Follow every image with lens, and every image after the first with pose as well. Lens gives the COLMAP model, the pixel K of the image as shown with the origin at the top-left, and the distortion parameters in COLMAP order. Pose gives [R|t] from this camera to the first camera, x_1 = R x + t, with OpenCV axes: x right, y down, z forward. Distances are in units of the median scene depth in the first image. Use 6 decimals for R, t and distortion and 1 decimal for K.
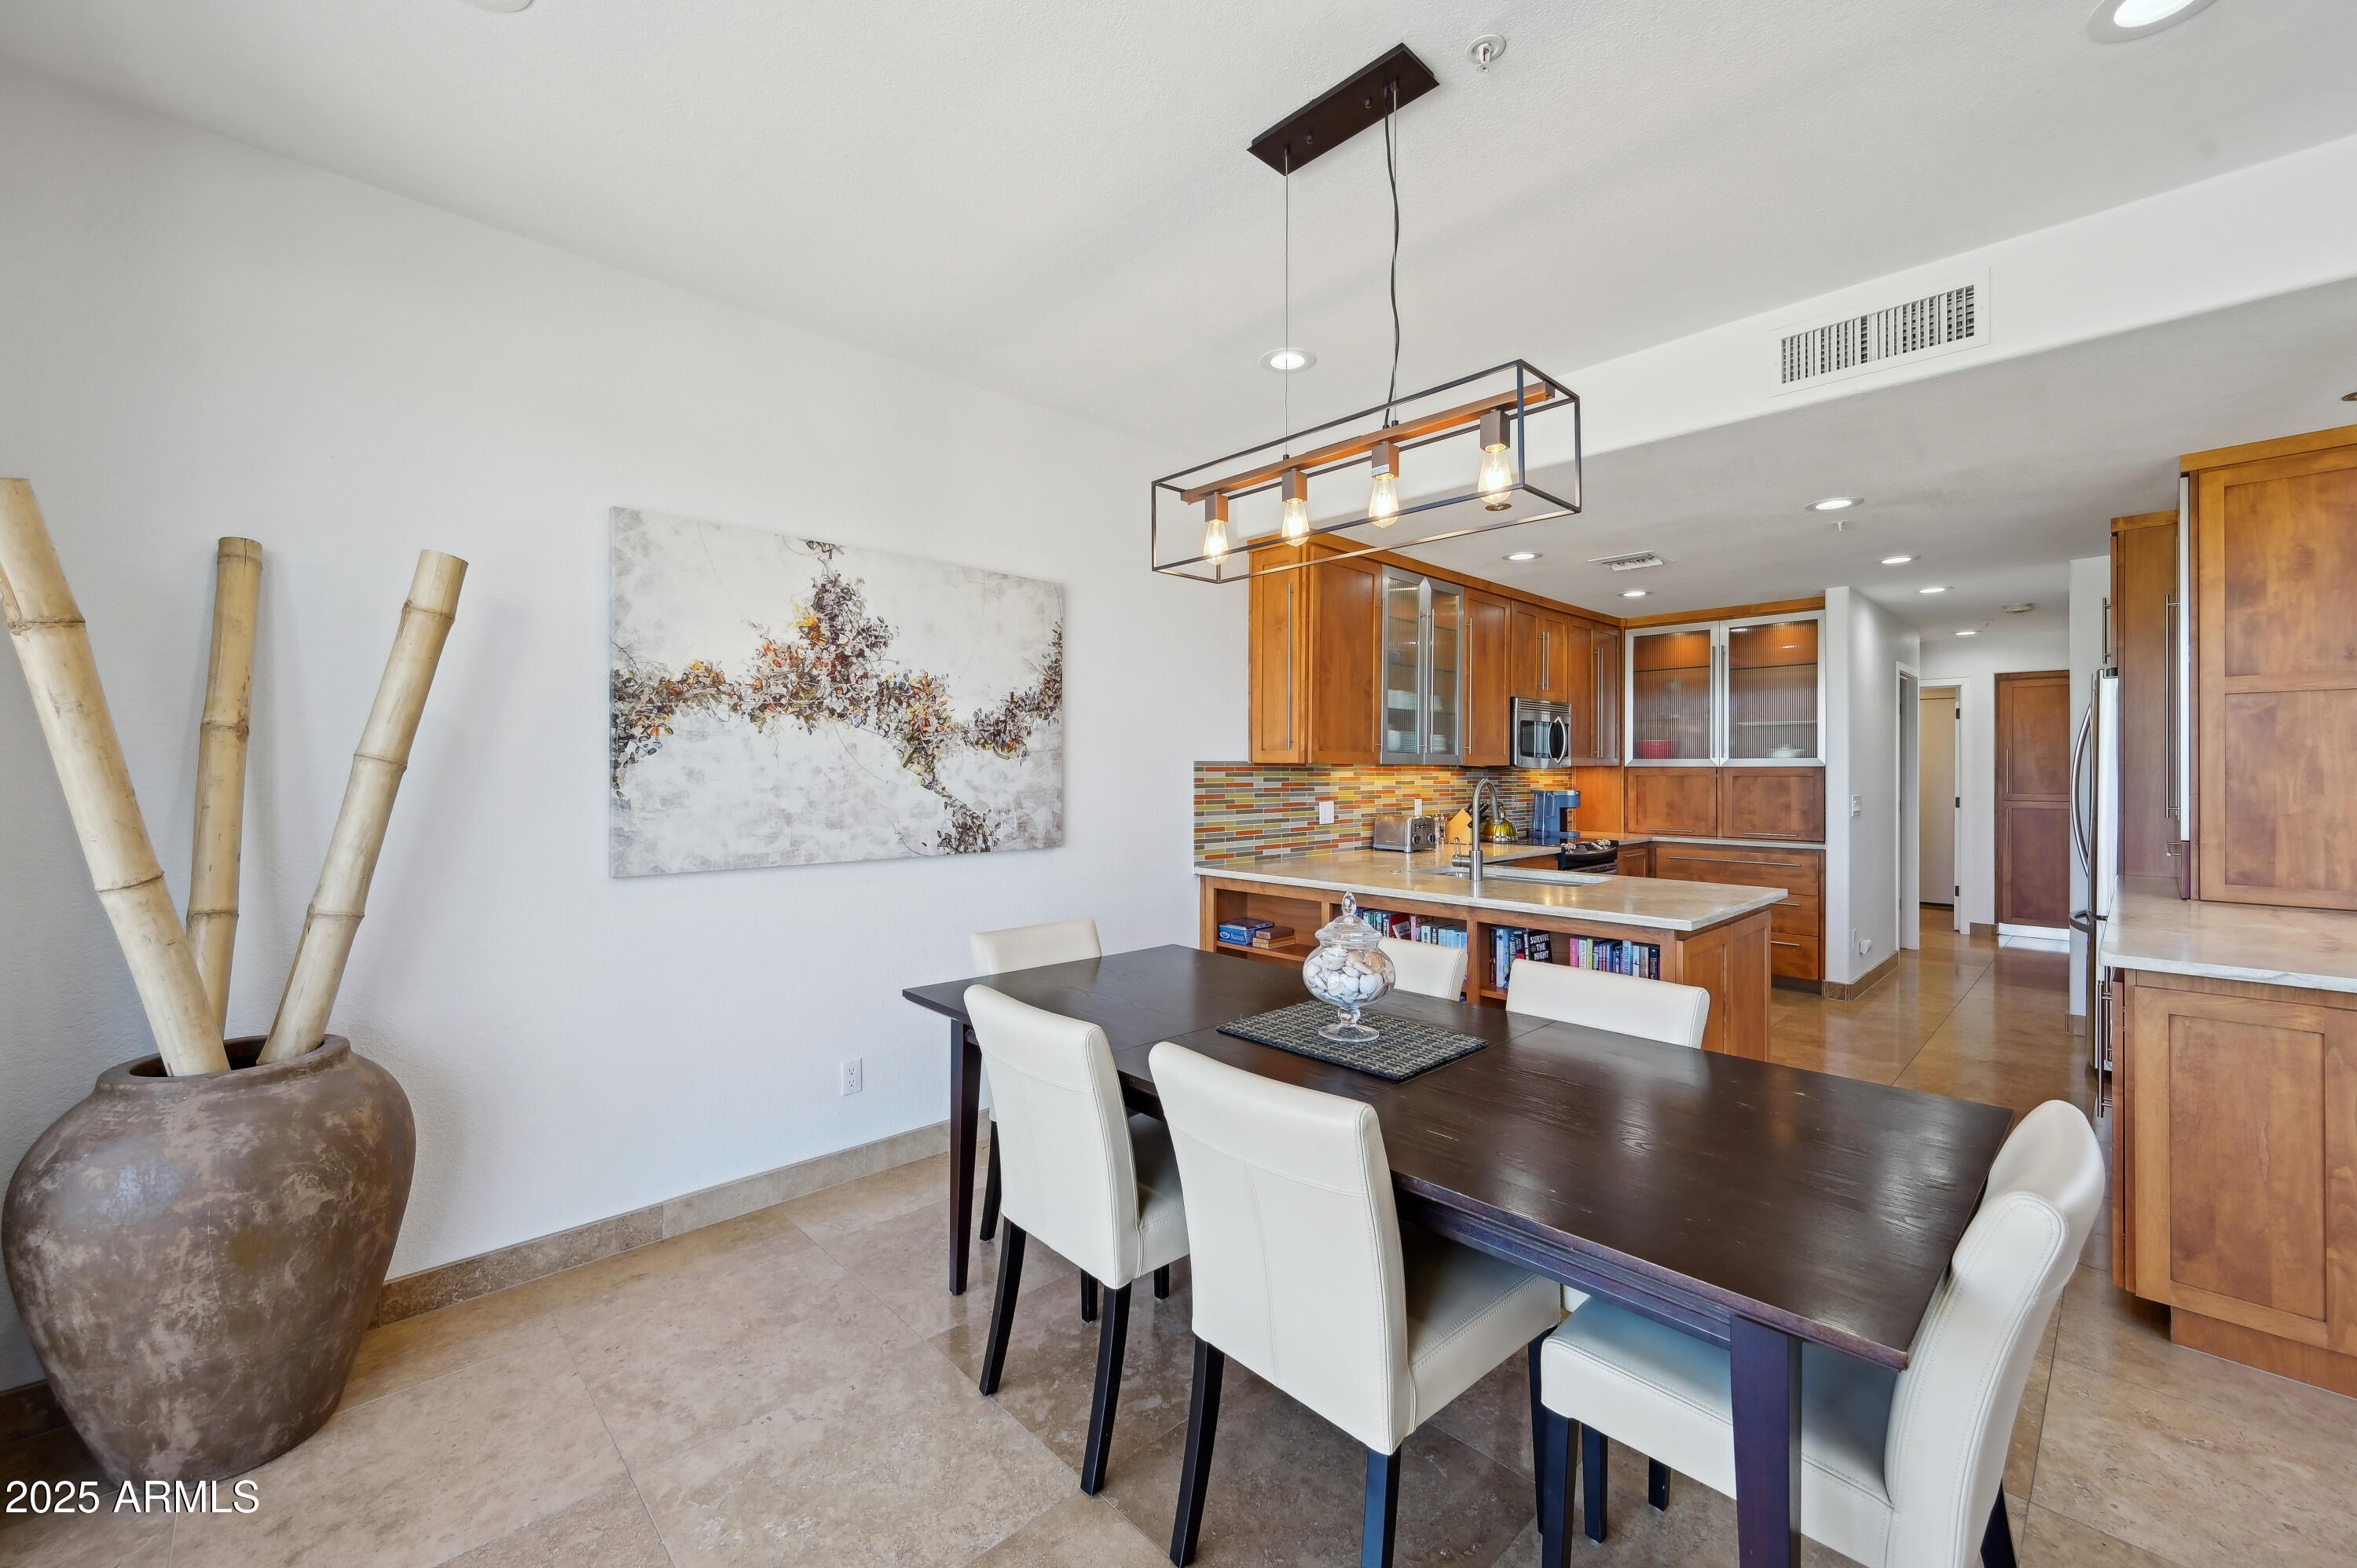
lens RADIAL K [[940.2, 0, 1180.7], [0, 940.2, 770.2], [0, 0, 1]] dist [0.000142, 0.000082]
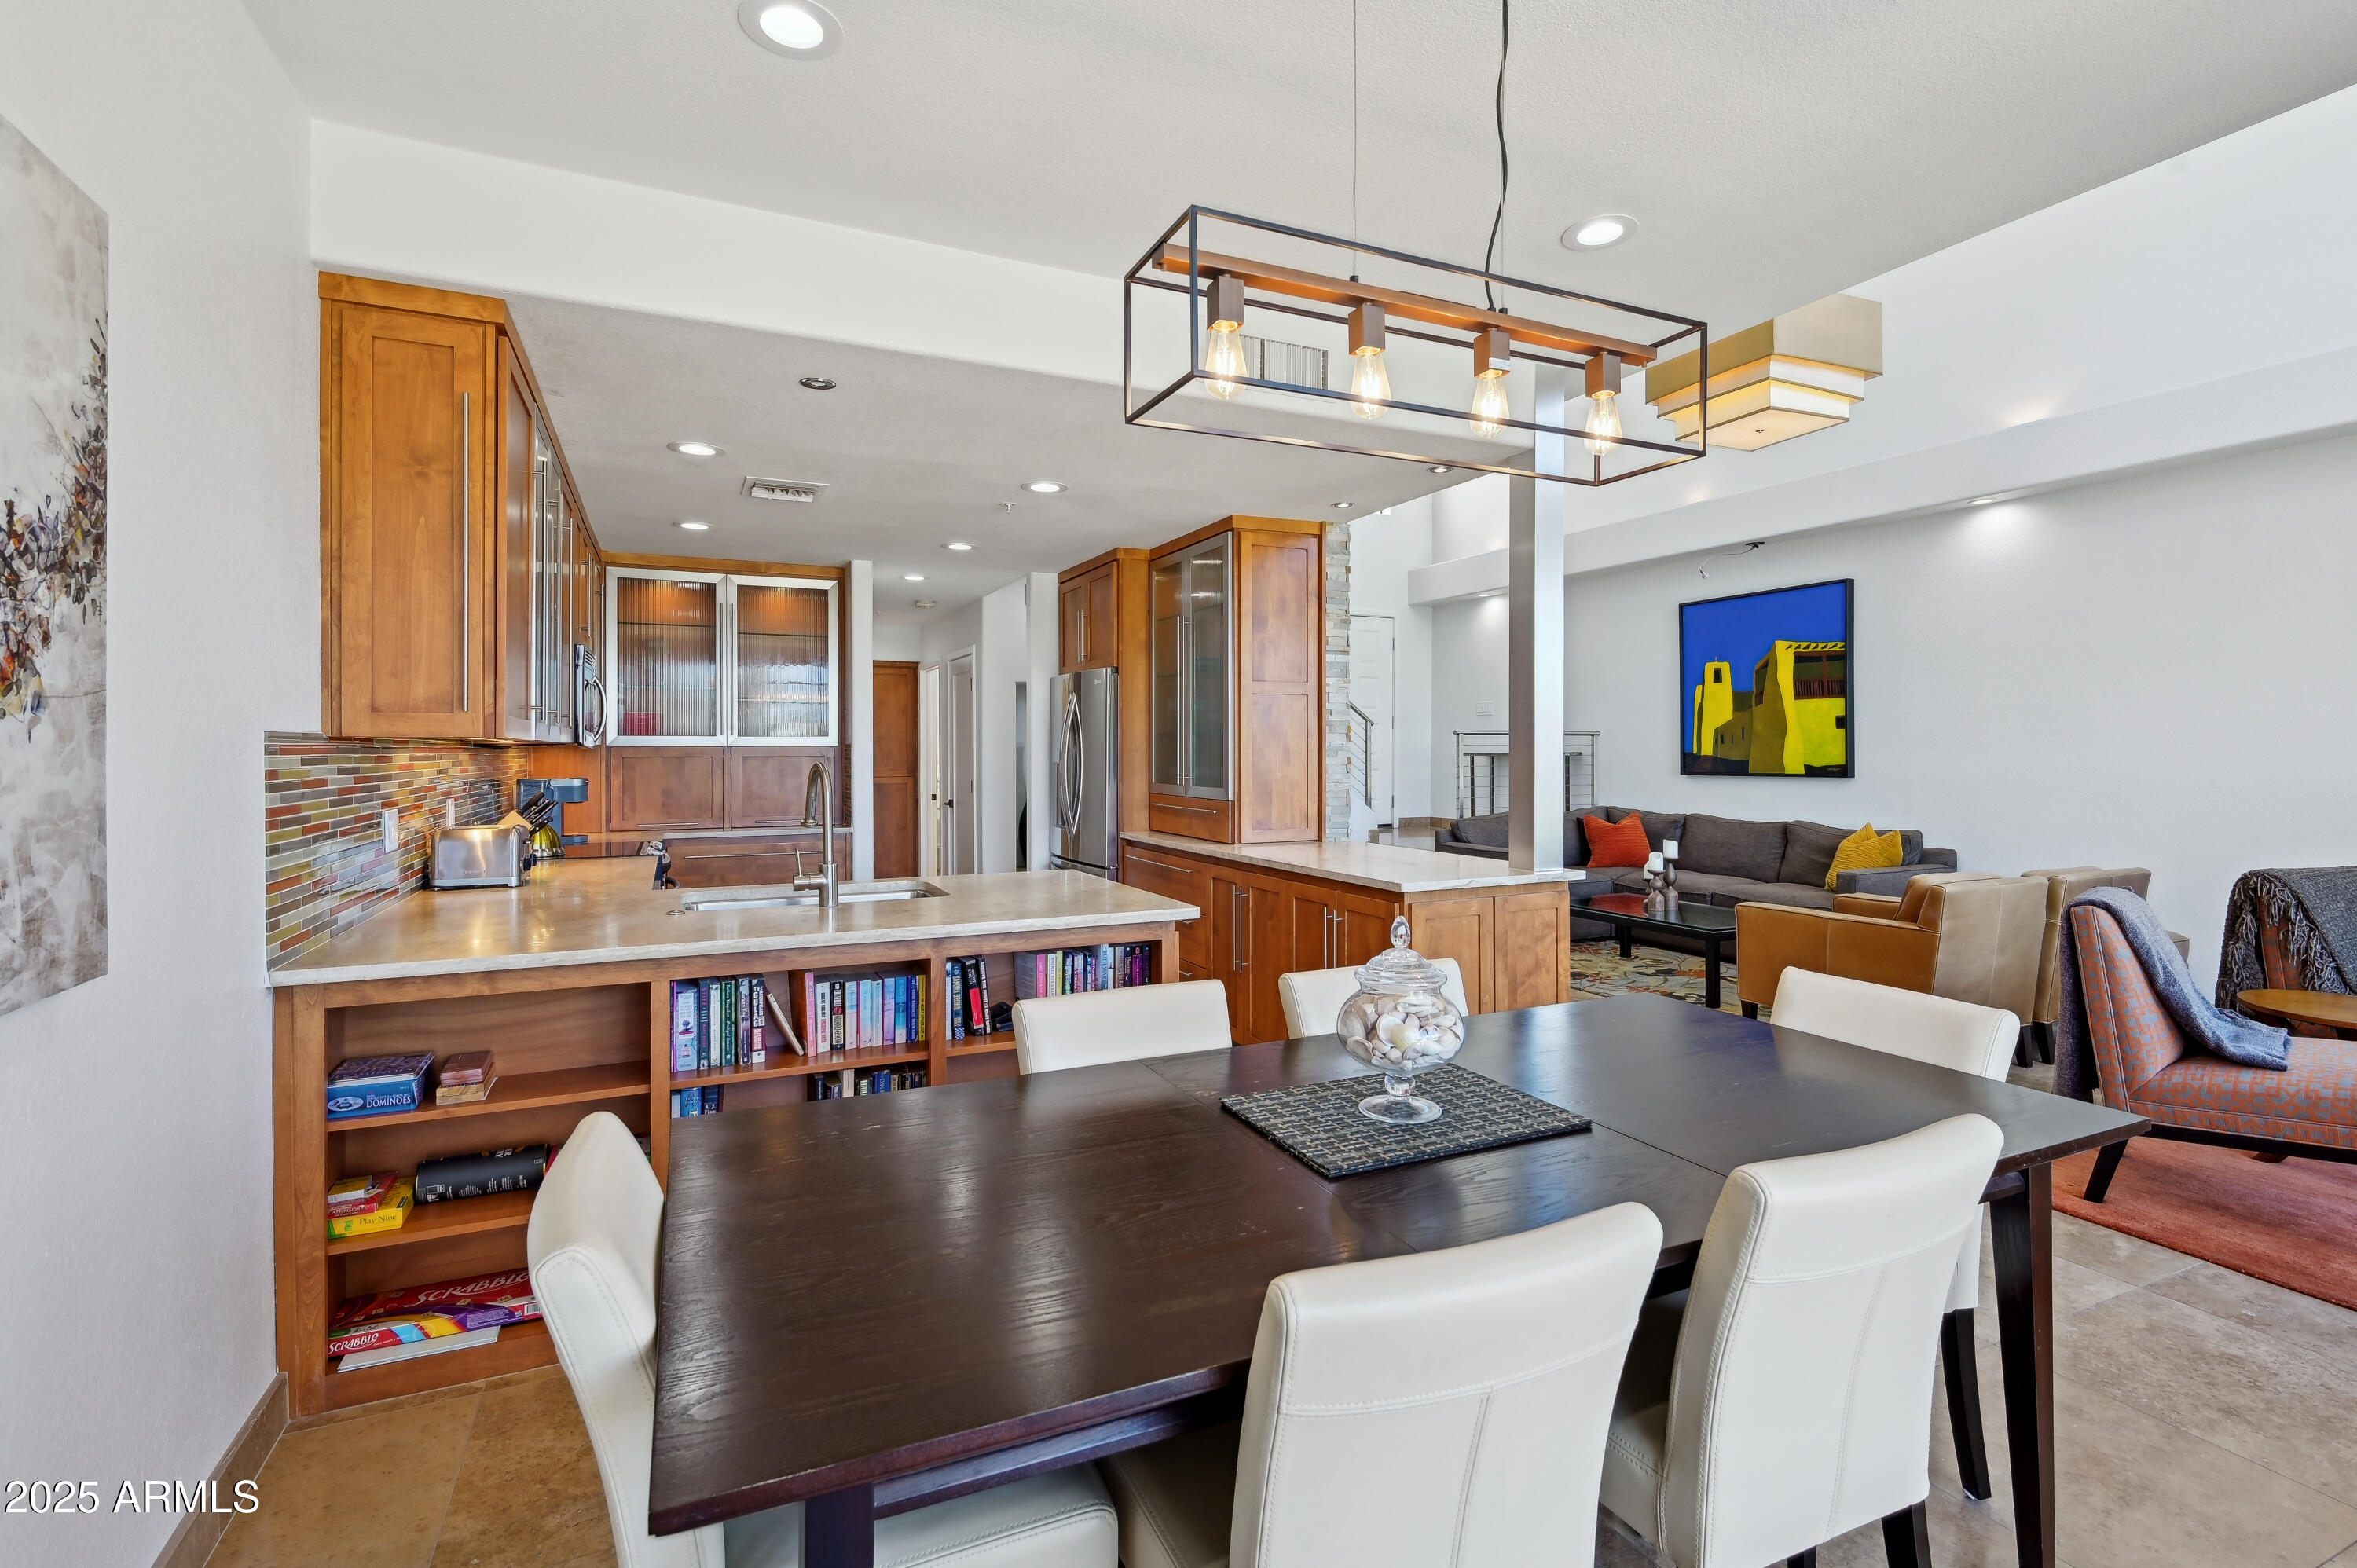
lens RADIAL K [[1083.0, 0, 1179.5], [0, 1083.0, 759.5], [0, 0, 1]] dist [0.004306, 0.000277]
pose [[0.330868, -0.010242, 0.943622, -0.319356], [0.002982, 0.999947, 0.009808, -0.000233], [-0.943672, -0.000432, 0.330881, 0.421916]]
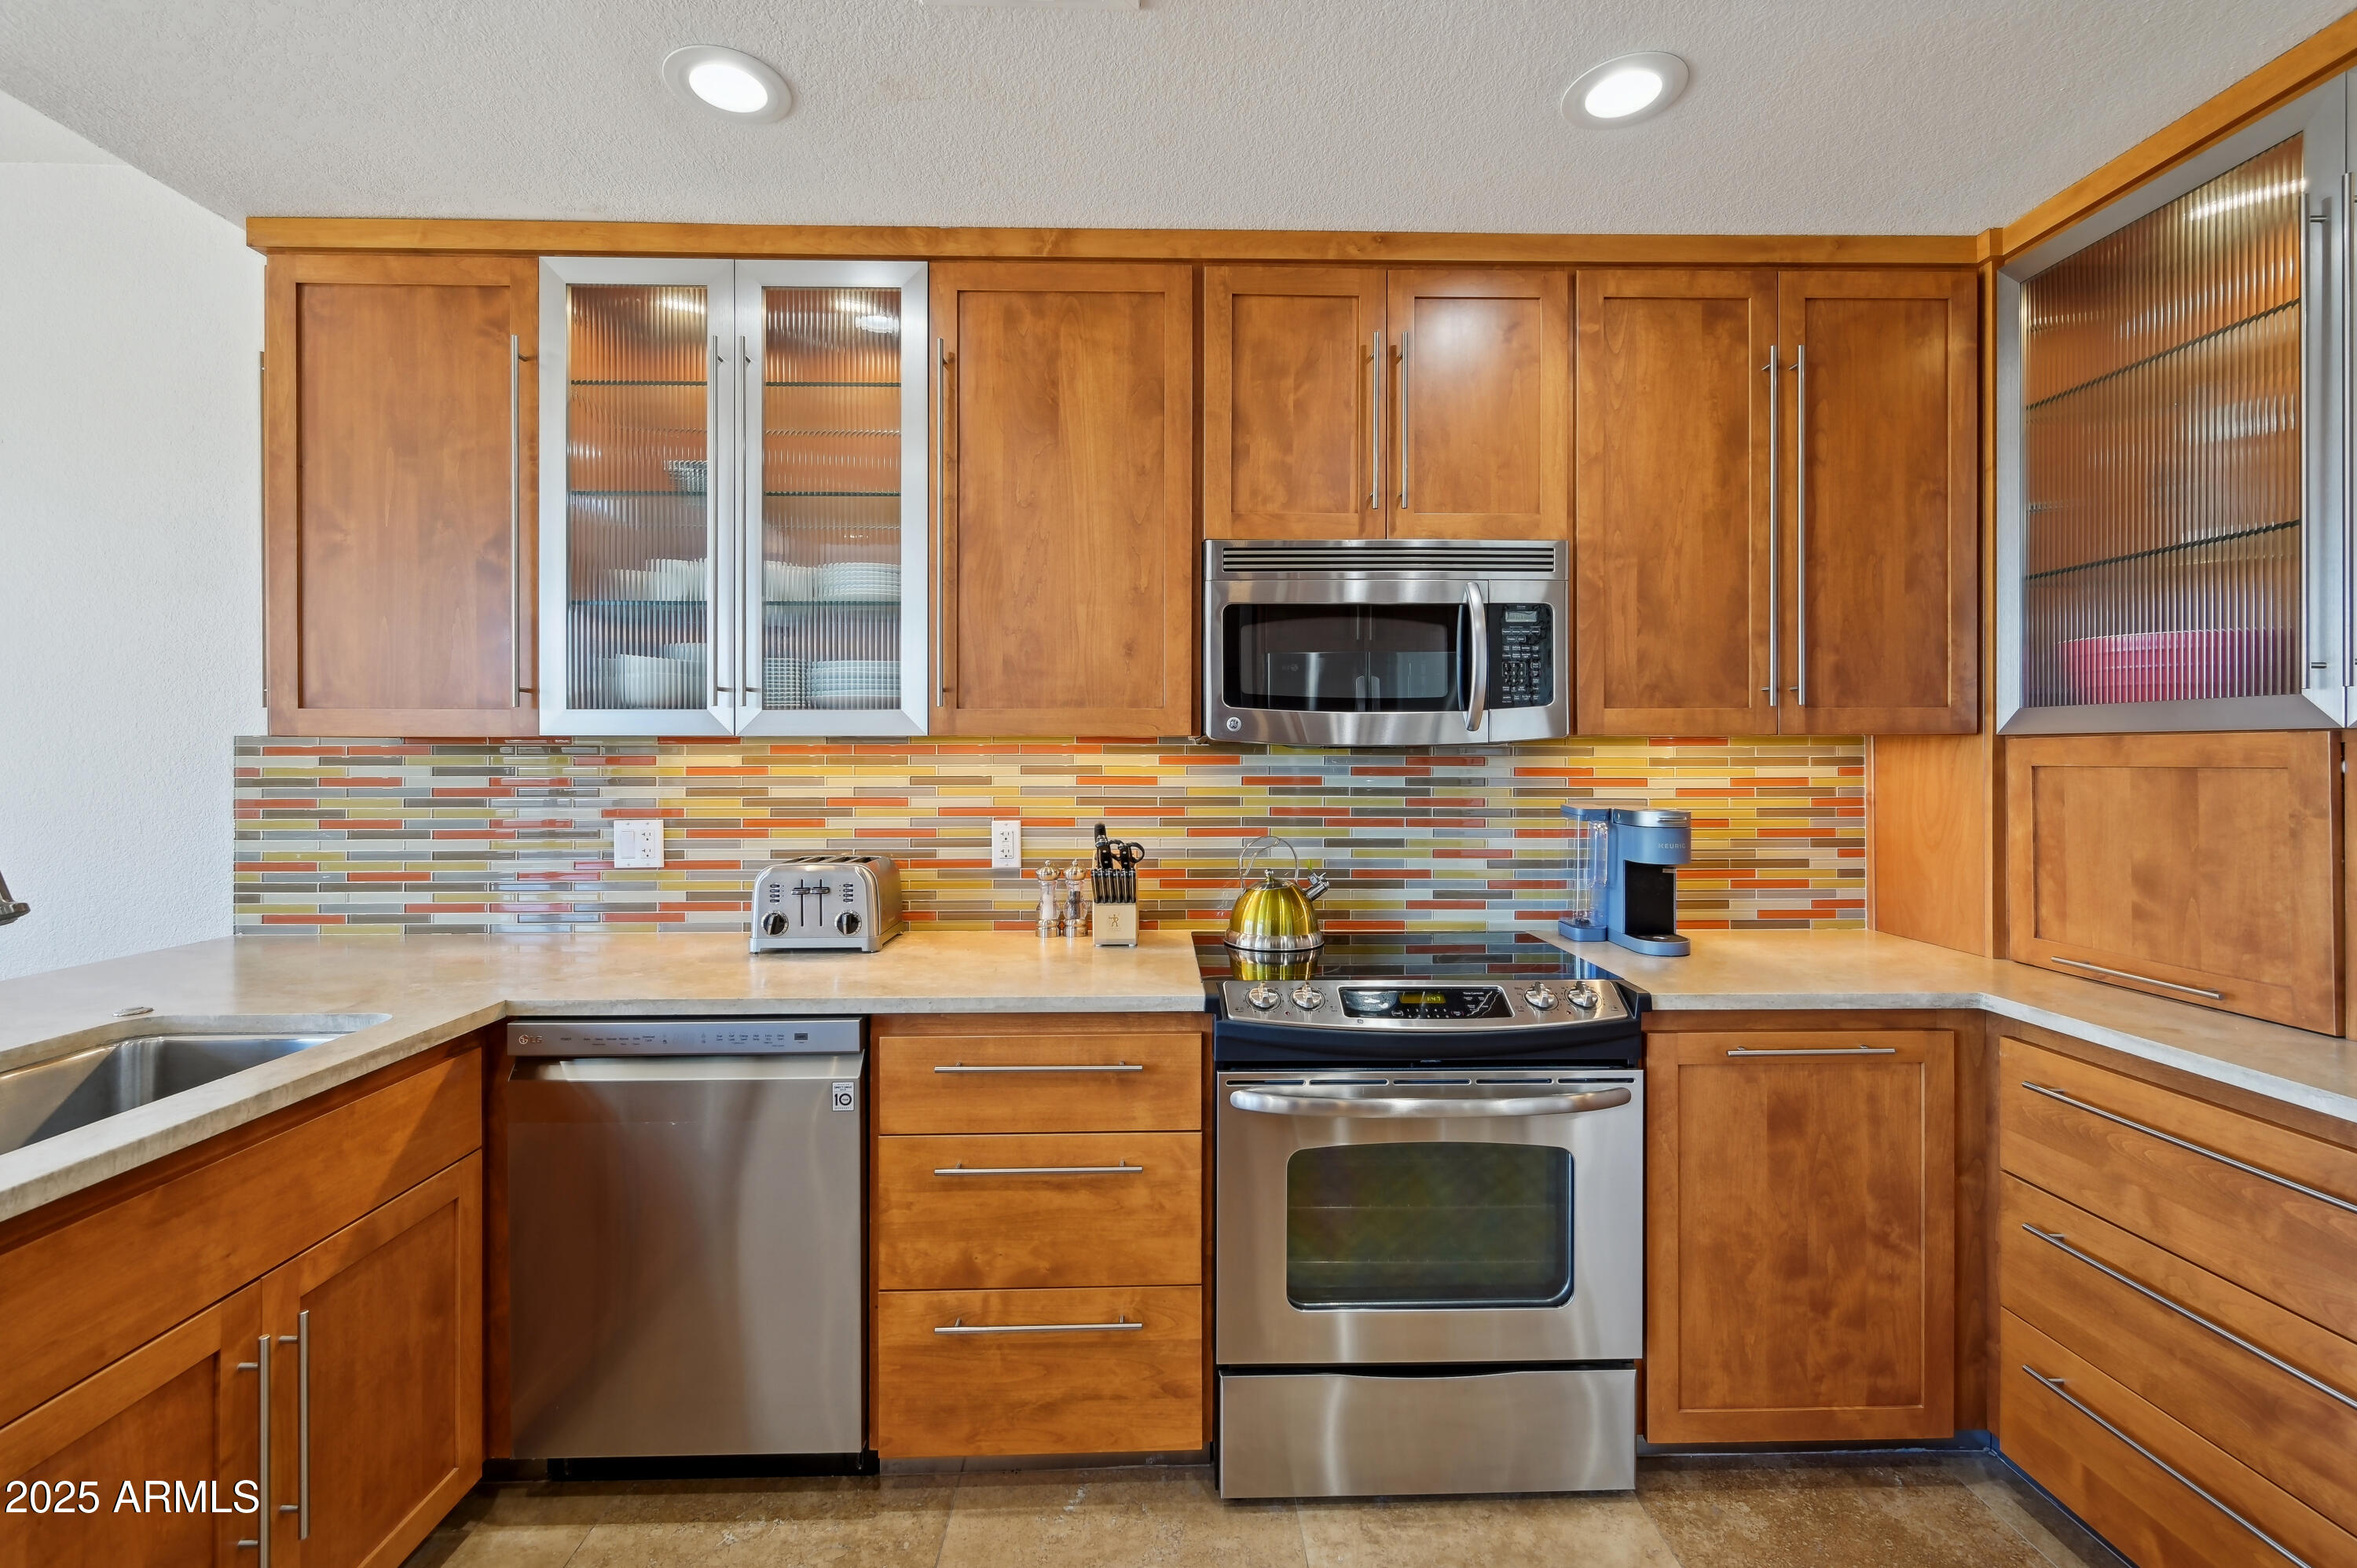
lens RADIAL K [[993.8, 0, 1160.4], [0, 993.8, 757.4], [0, 0, 1]] dist [-0.002004, 0.000875]
pose [[0.730081, 0.001160, -0.683360, 0.771869], [0.003631, 0.999978, 0.005576, 0.001220], [0.683351, -0.006552, 0.730061, 0.935219]]
